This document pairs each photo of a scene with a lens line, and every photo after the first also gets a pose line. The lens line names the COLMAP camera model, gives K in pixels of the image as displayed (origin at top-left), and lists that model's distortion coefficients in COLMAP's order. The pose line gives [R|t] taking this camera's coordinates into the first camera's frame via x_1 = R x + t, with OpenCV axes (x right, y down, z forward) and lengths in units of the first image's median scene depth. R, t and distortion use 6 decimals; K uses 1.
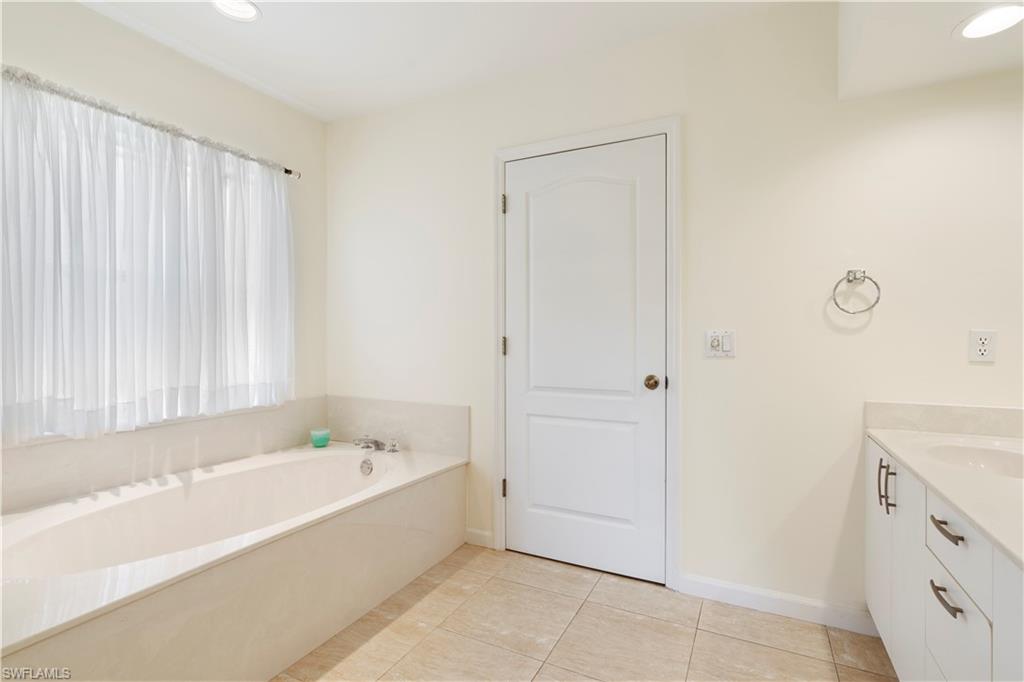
lens RADIAL K [[473.0, 0, 512.0], [0, 473.0, 341.0], [0, 0, 1]] dist [0.001718, 0.000363]
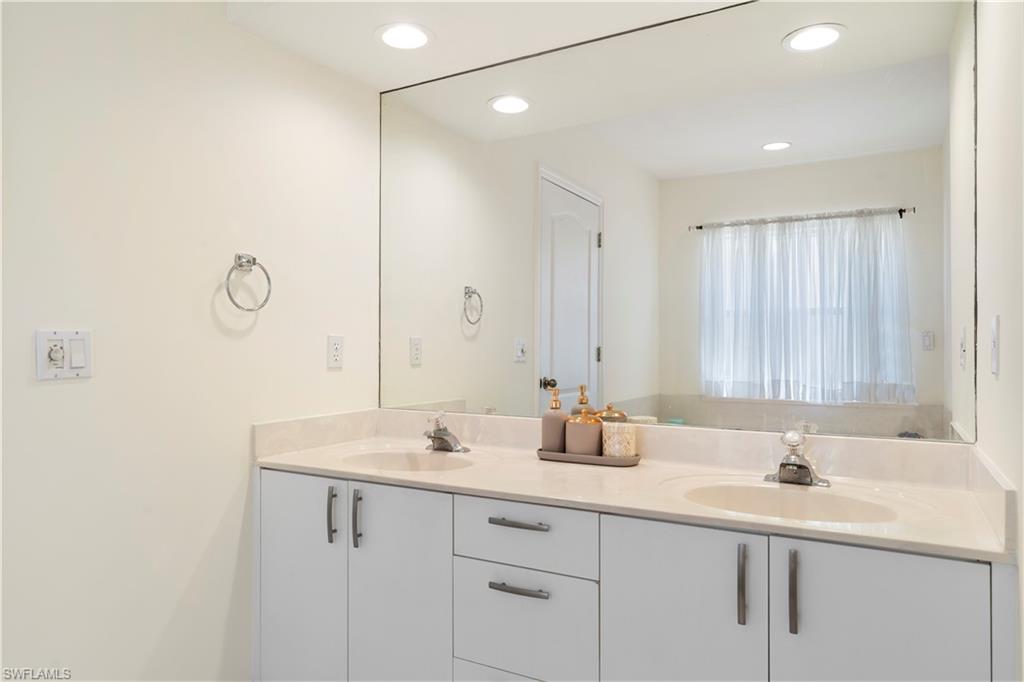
lens RADIAL K [[671.5, 0, 512.0], [0, 671.5, 341.0], [0, 0, 1]] dist [-0.007047, -0.000939]
pose [[0.033001, -0.001788, 0.999454, -0.333928], [0.000533, 0.999998, 0.001771, -0.011203], [-0.999455, 0.000474, 0.033002, 0.539715]]
